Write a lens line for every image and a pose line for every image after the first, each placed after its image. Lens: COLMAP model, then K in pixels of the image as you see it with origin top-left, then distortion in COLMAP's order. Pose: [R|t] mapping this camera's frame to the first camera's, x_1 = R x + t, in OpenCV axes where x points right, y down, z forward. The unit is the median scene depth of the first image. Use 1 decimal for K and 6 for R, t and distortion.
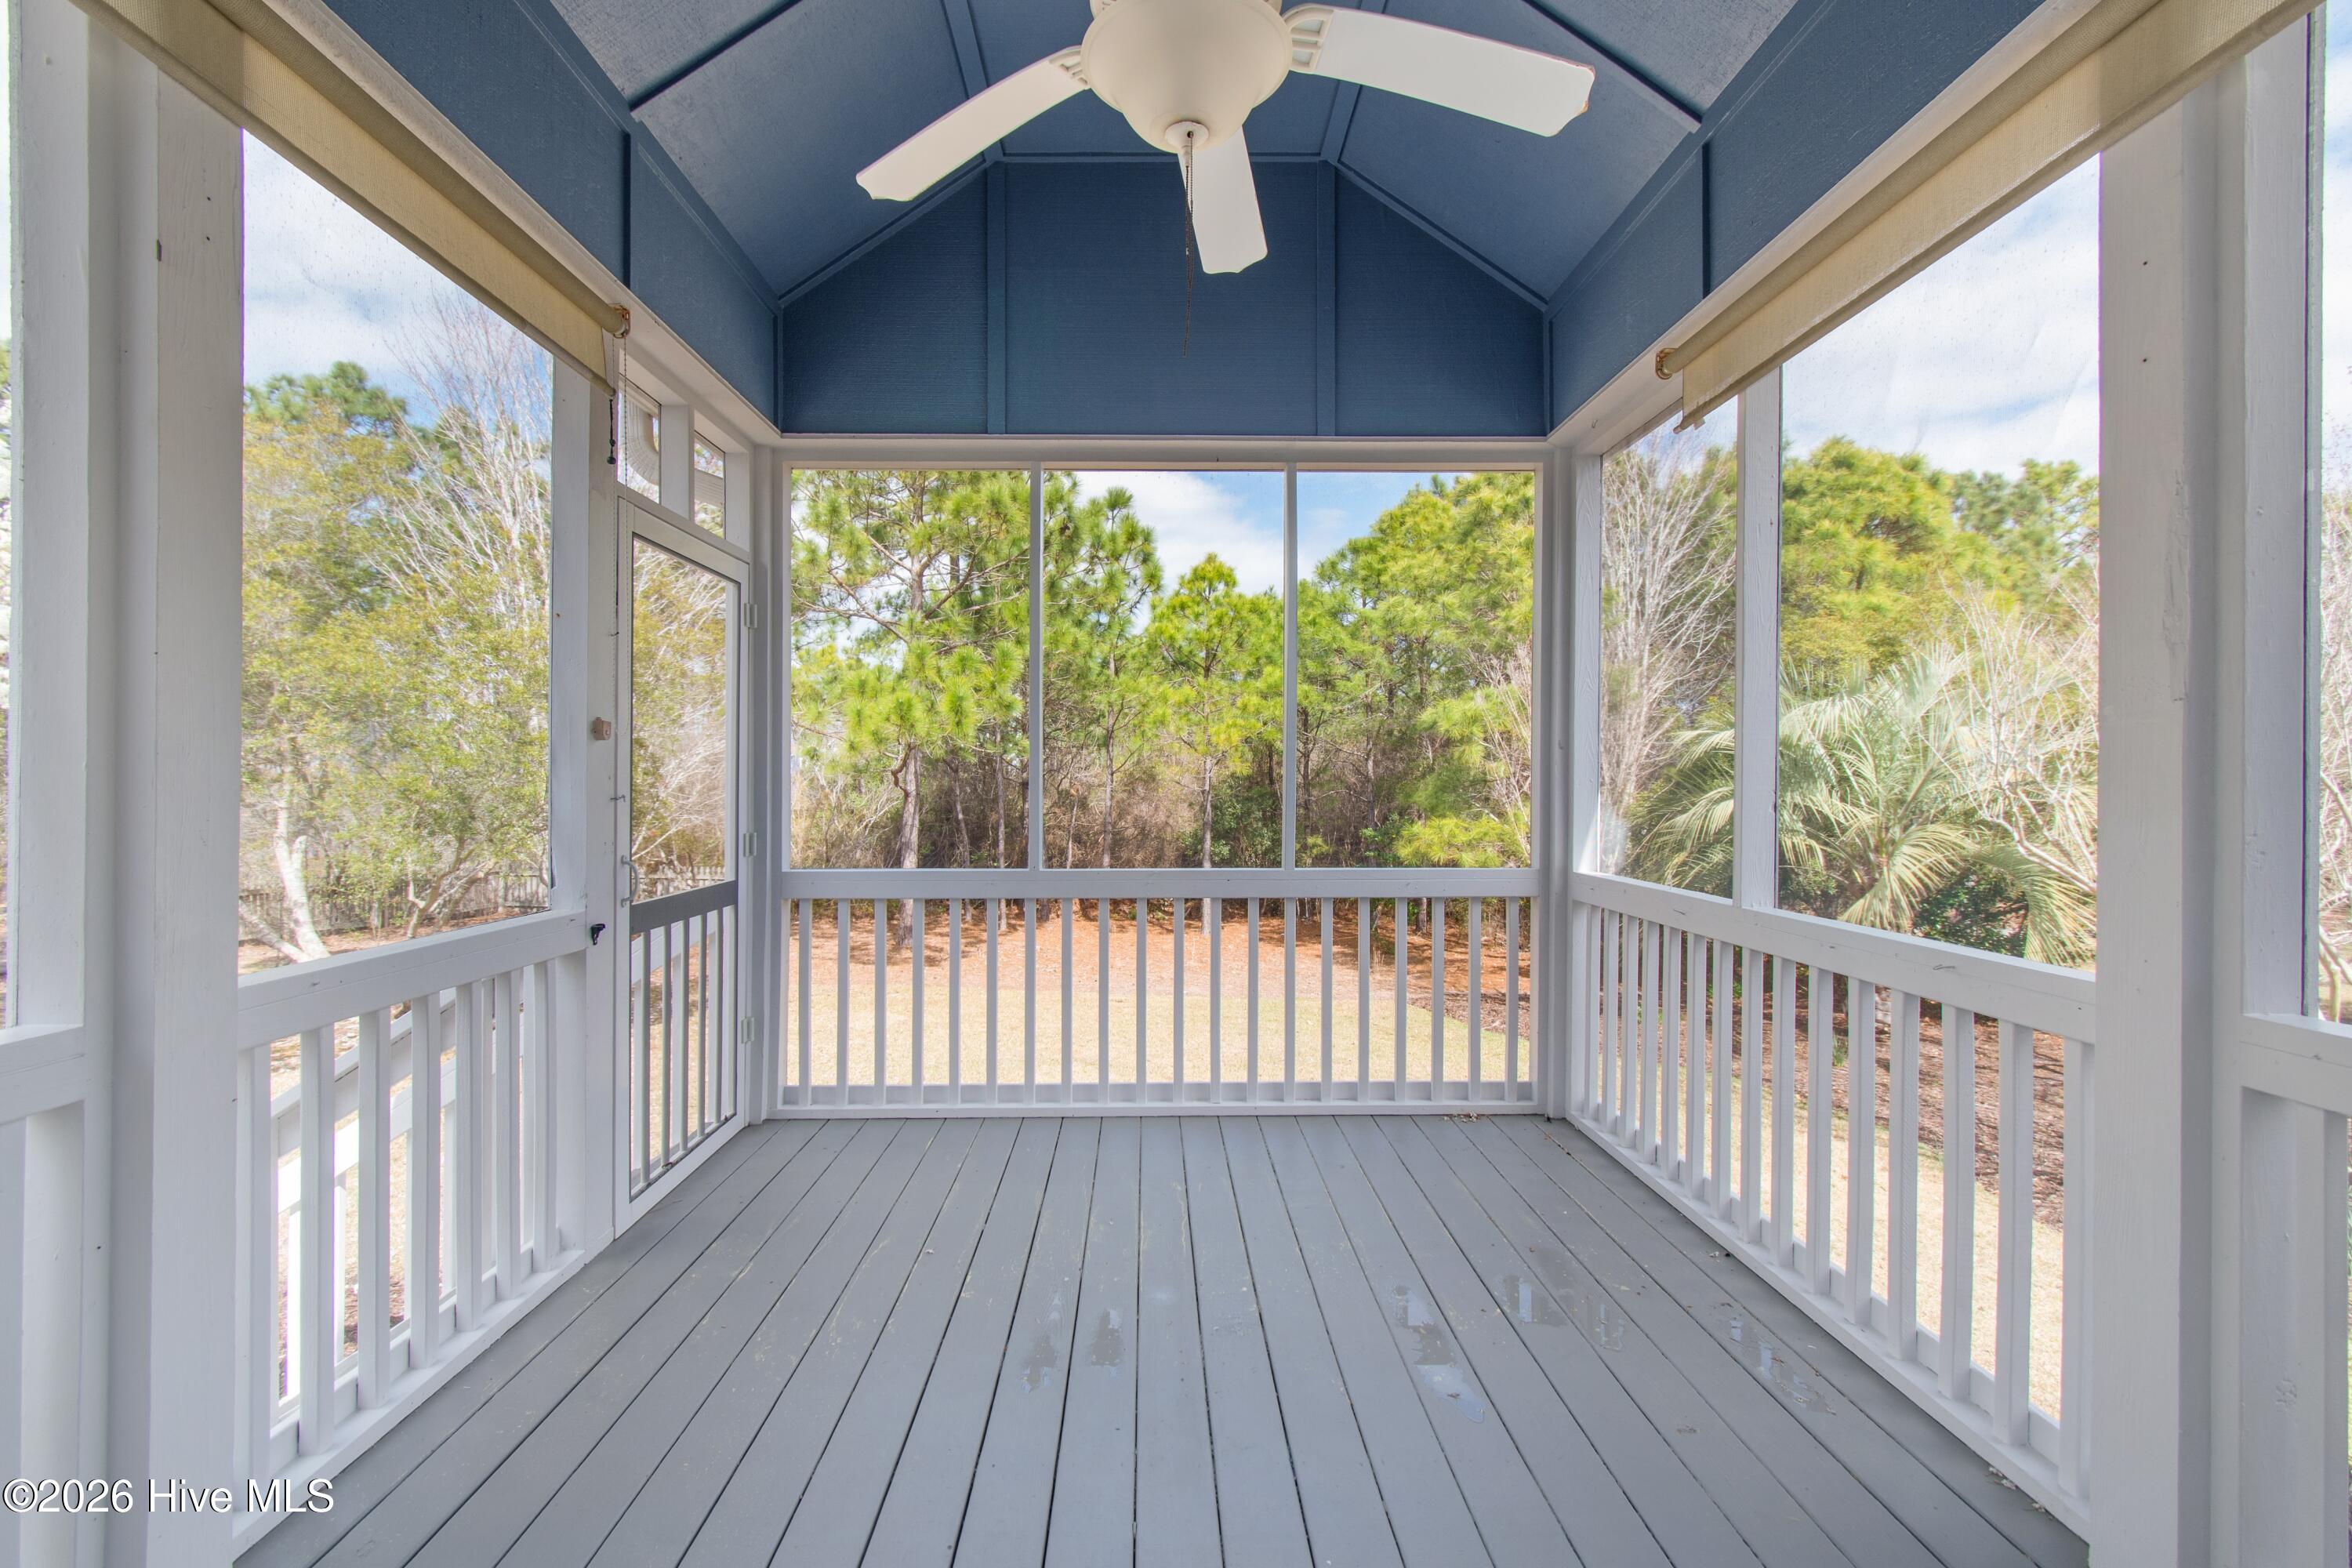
lens RADIAL K [[1040.5, 0, 1162.0], [0, 1040.5, 789.9], [0, 0, 1]] dist [0.003290, -0.000232]
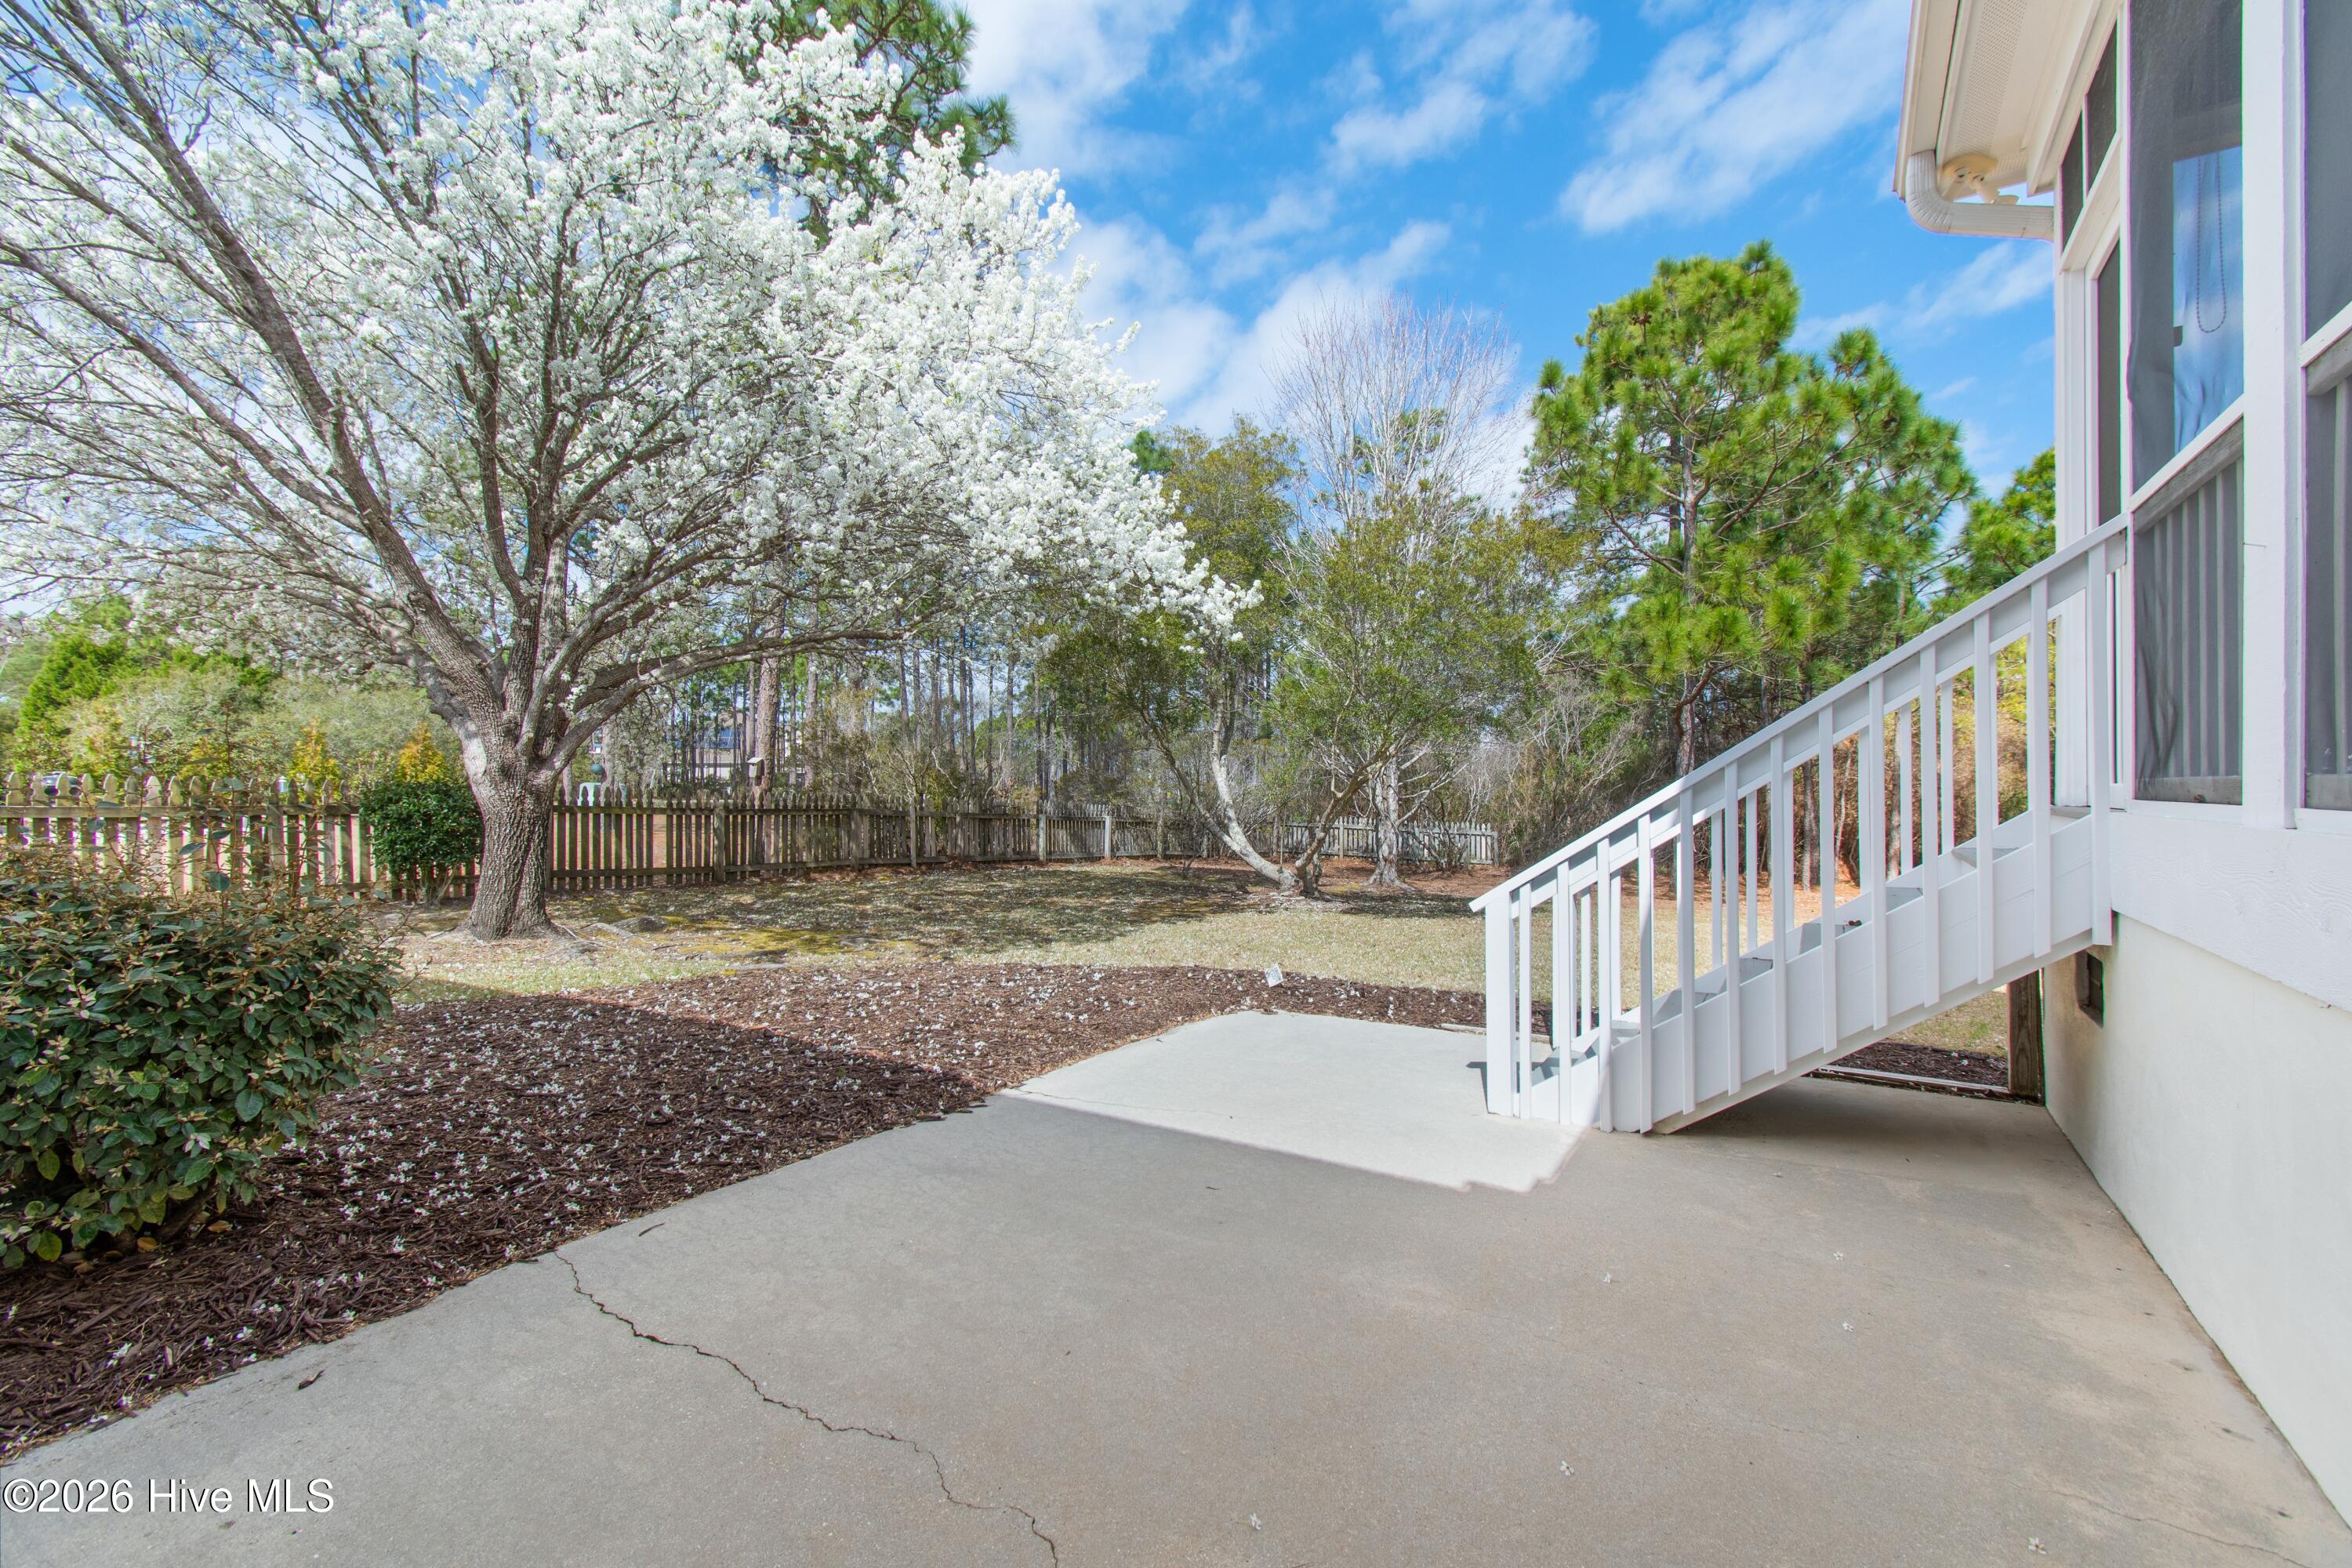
lens RADIAL K [[1040.5, 0, 1170.8], [0, 1040.5, 783.8], [0, 0, 1]] dist [0.003290, -0.000232]
pose [[0.835126, -0.007881, -0.550002, -0.141353], [0.003835, 0.999956, -0.008504, 0.074977], [0.550045, 0.004993, 0.835120, -0.095017]]
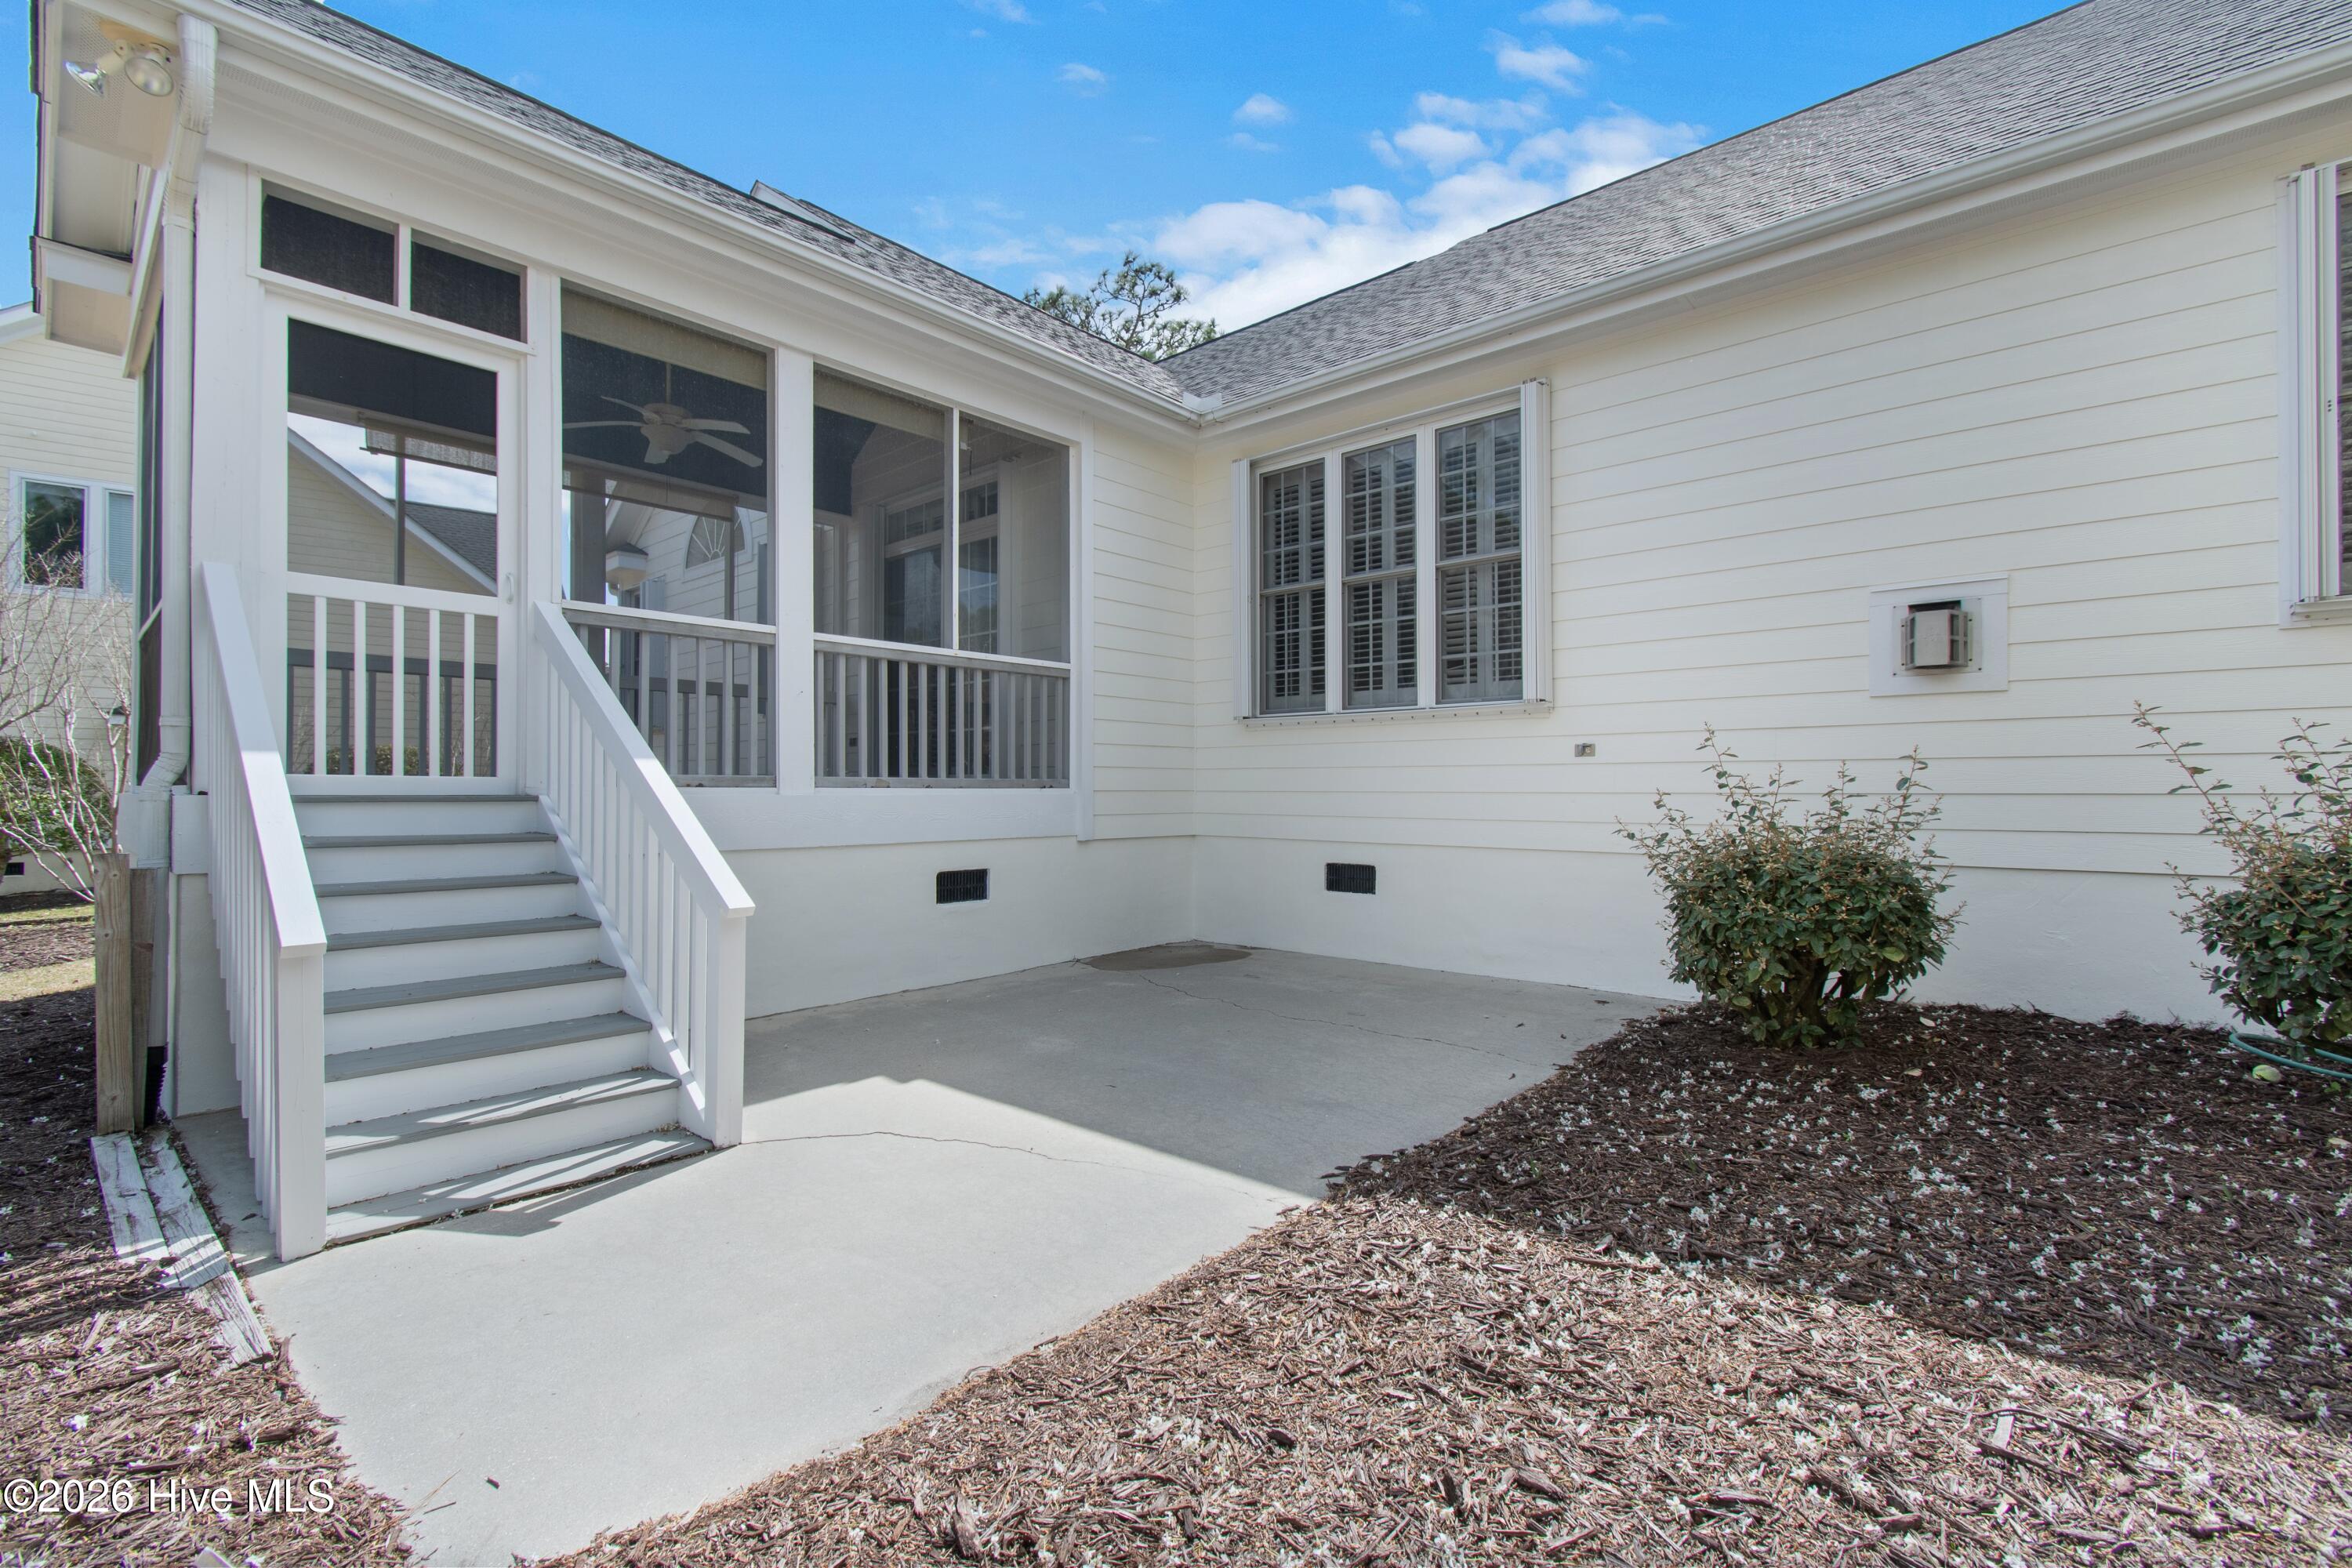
lens RADIAL K [[1040.5, 0, 1176.5], [0, 1040.5, 786.6], [0, 0, 1]] dist [0.003290, -0.000232]
pose [[-0.730551, 0.003051, 0.682851, -2.644349], [0.002509, 0.999995, -0.001783, 0.099332], [-0.682854, 0.000411, -0.730555, 2.901853]]
